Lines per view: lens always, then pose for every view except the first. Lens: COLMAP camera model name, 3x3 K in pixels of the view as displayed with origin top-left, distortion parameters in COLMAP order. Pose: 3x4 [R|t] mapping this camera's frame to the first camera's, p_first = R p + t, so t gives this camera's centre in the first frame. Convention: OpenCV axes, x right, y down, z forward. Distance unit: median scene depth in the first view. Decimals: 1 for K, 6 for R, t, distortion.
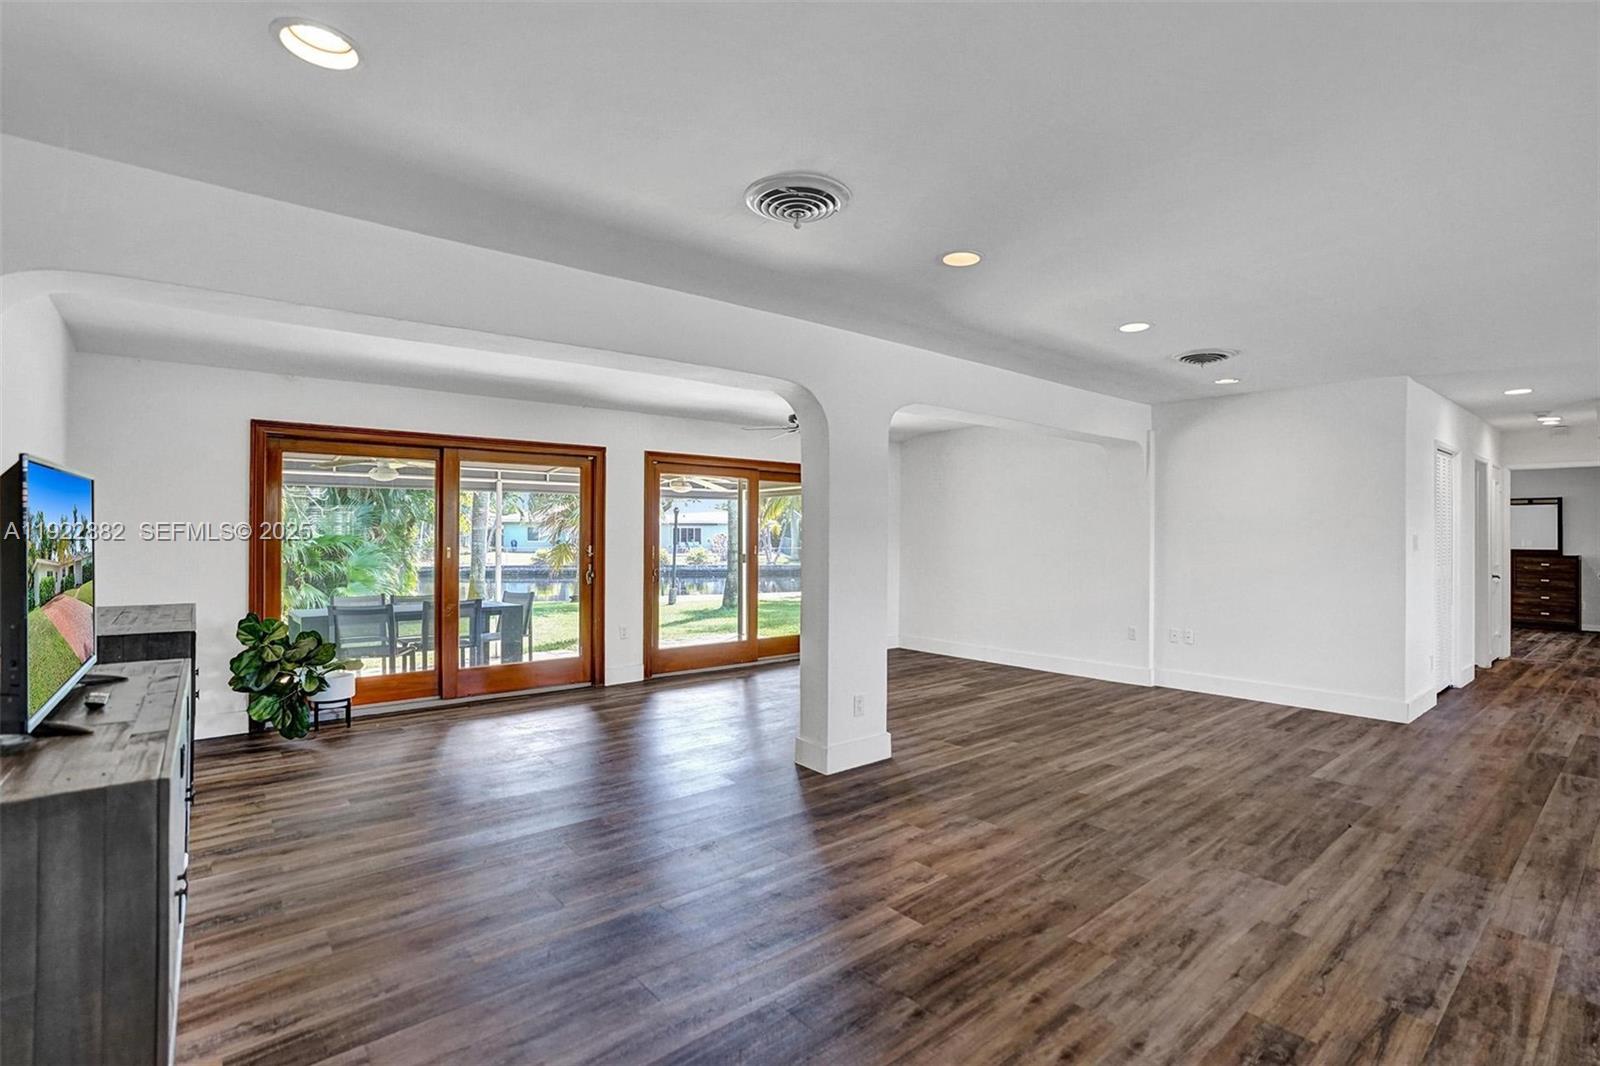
lens RADIAL K [[750.0, 0, 803.3], [0, 750.0, 530.5], [0, 0, 1]] dist [-0.049289, 0.022423]
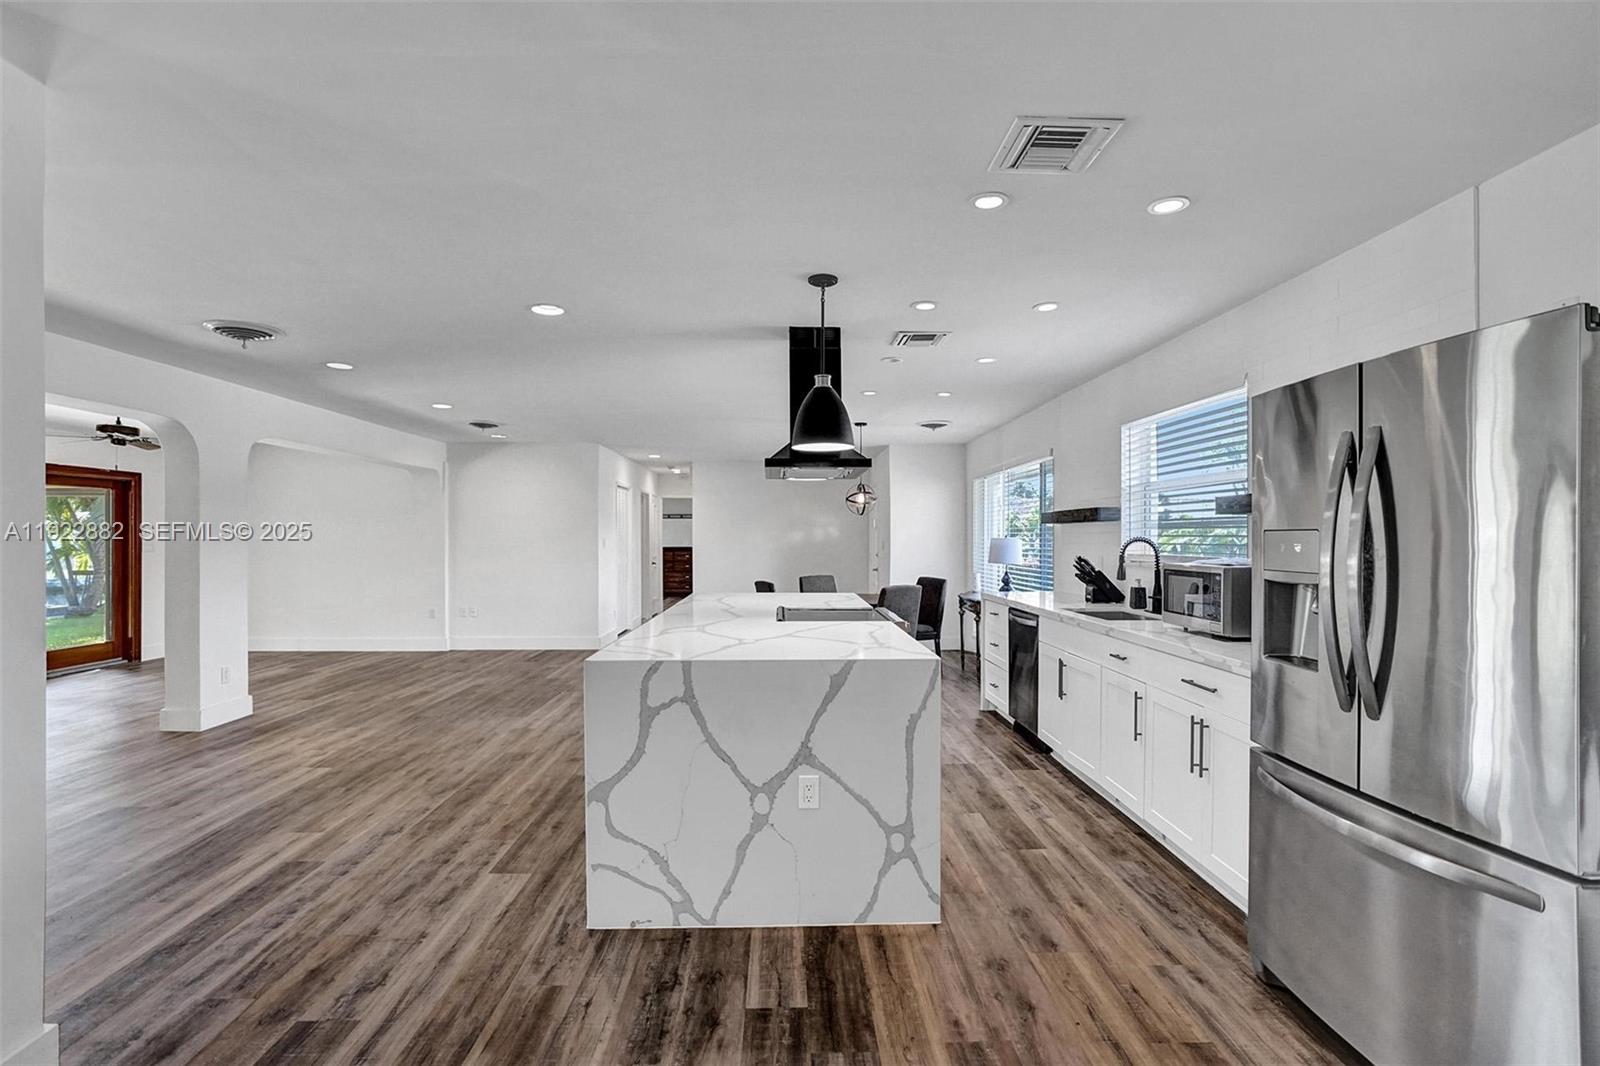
lens RADIAL K [[750.0, 0, 800.8], [0, 750.0, 541.8], [0, 0, 1]] dist [-0.049289, 0.022423]
pose [[0.621288, -0.007813, 0.783544, -0.321120], [-0.000164, 0.999949, 0.010101, -0.004542], [-0.783582, -0.006404, 0.621255, -0.586634]]
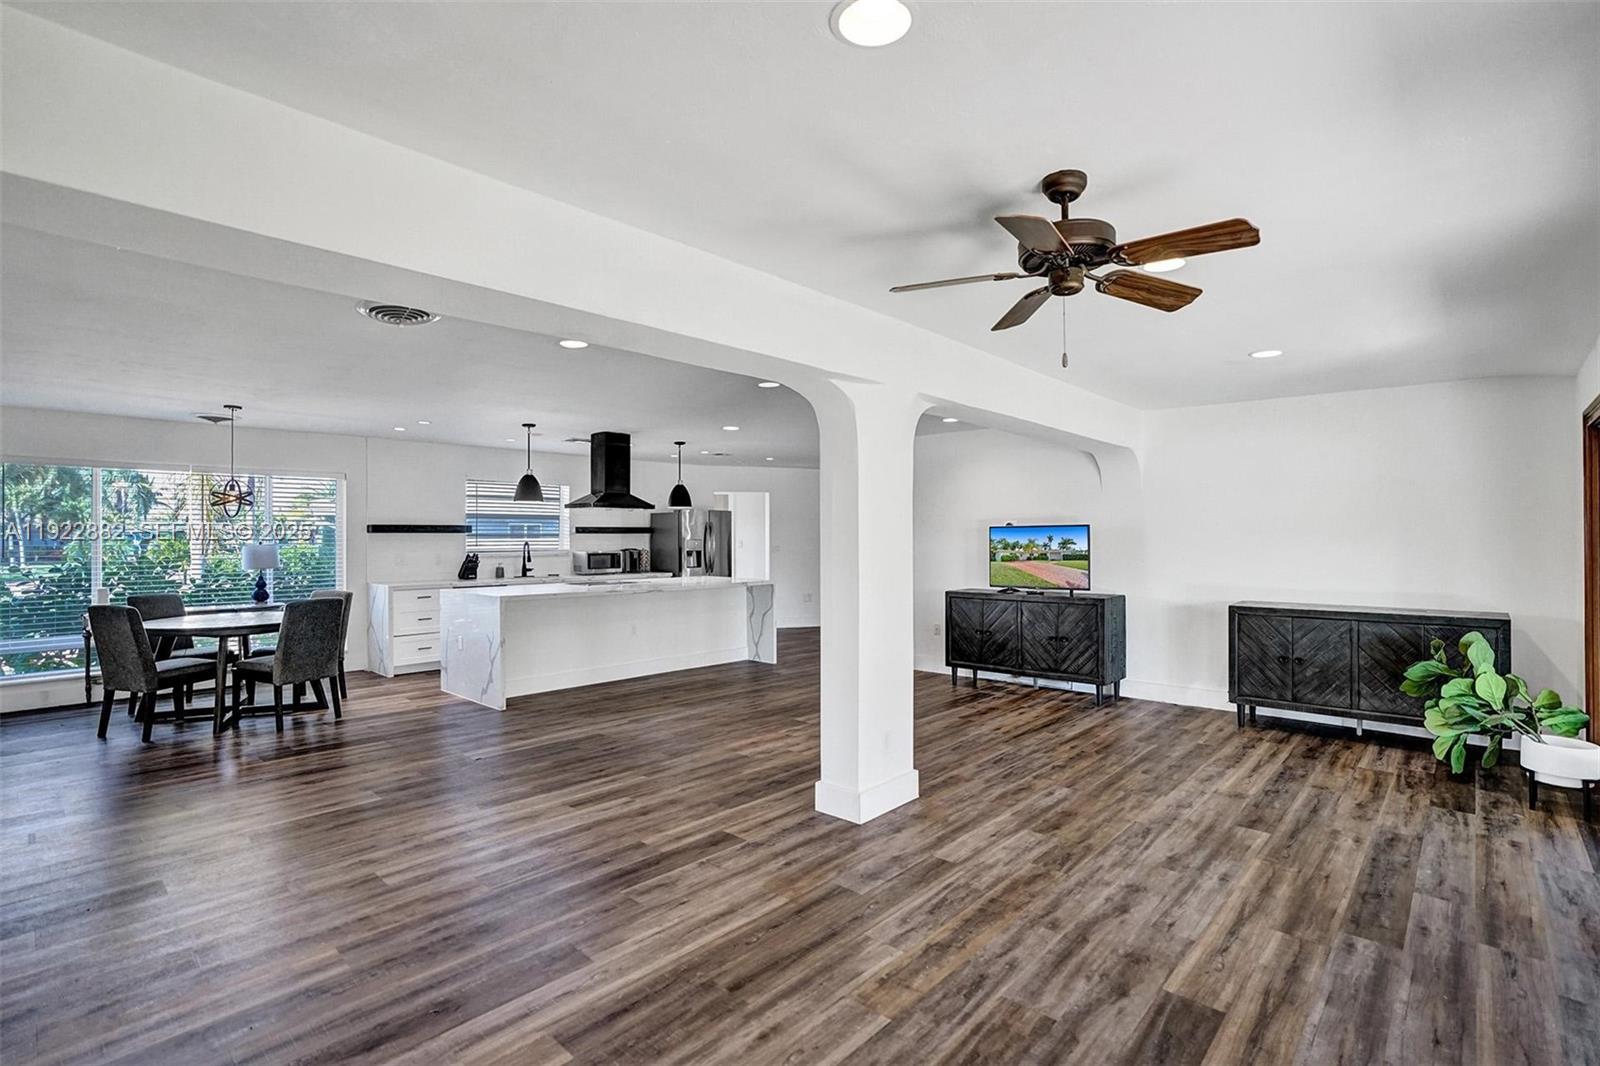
lens RADIAL K [[750.0, 0, 812.8], [0, 750.0, 526.3], [0, 0, 1]] dist [-0.049289, 0.022423]
pose [[-0.989697, -0.005267, -0.143083, 0.280570], [-0.002486, 0.999805, -0.019605, -0.004986], [0.143158, -0.019047, -0.989517, 2.121260]]
